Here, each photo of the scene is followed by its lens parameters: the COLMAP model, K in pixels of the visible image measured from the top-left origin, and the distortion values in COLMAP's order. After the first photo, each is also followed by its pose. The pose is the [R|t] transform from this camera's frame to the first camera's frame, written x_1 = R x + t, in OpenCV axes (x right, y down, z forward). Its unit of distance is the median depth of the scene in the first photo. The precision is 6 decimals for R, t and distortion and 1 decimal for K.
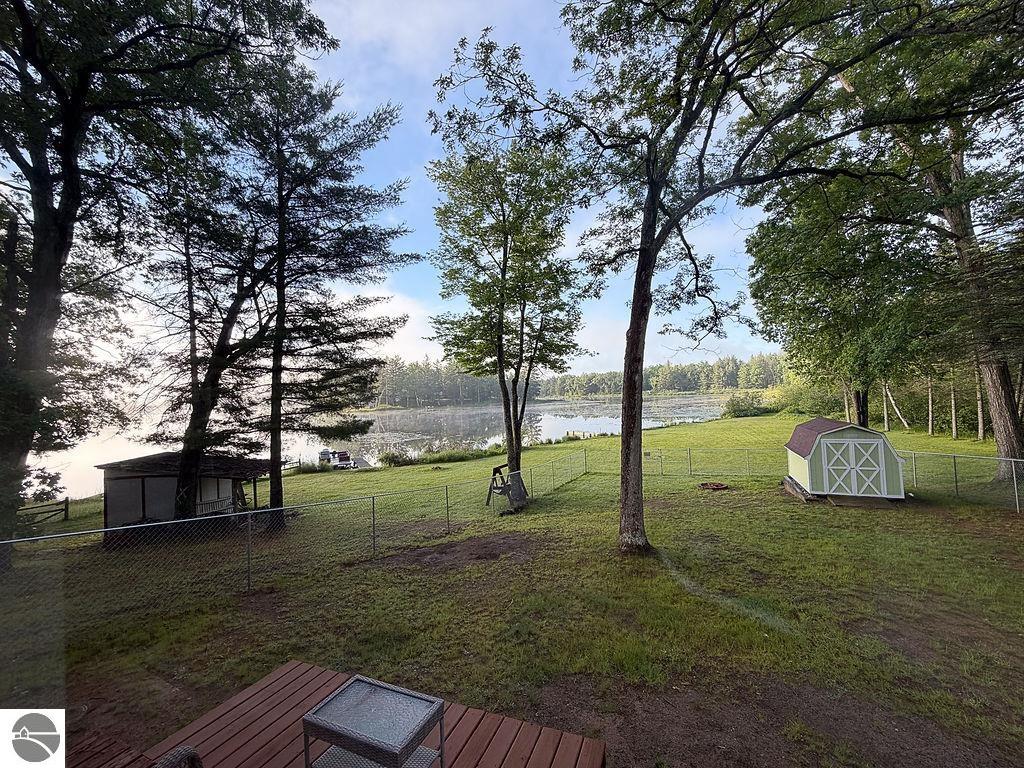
lens RADIAL K [[414.4, 0, 513.6], [0, 414.4, 383.8], [0, 0, 1]] dist [-0.001985, -0.000257]
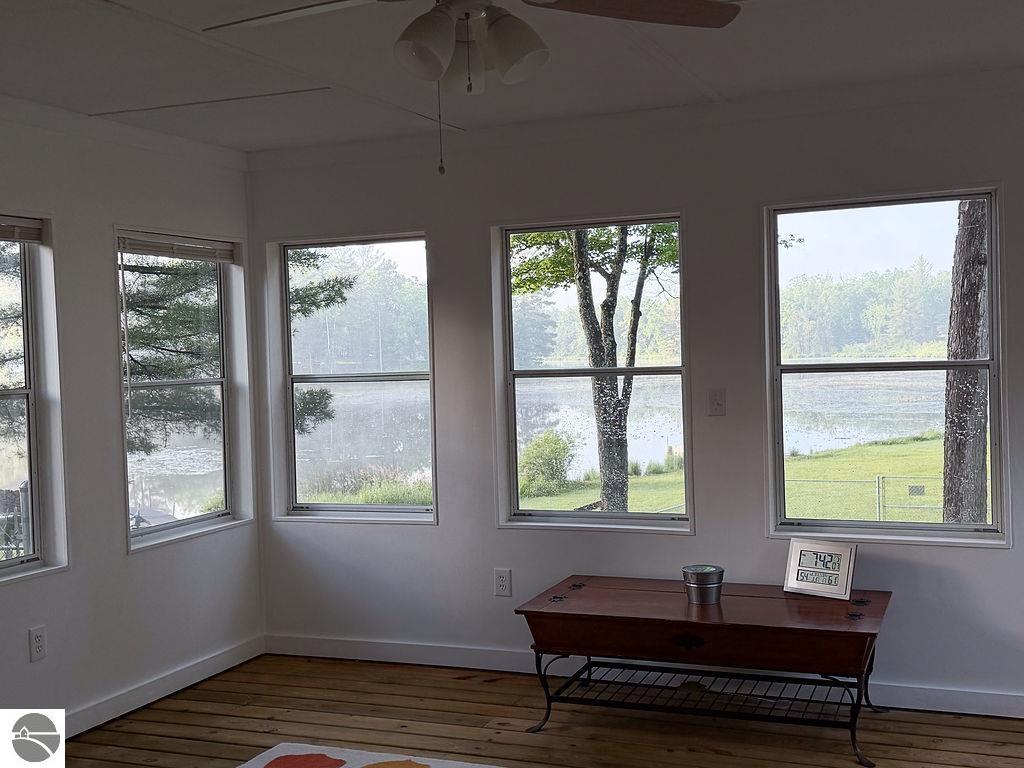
lens RADIAL K [[1190.1, 0, 511.7], [0, 1190.1, 387.0], [0, 0, 1]] dist [0.090514, 0.009530]
pose [[0.999502, 0.012096, 0.029145, -0.120815], [-0.013772, 0.998221, 0.058017, 0.006210], [-0.028392, -0.058390, 0.997890, -0.163050]]
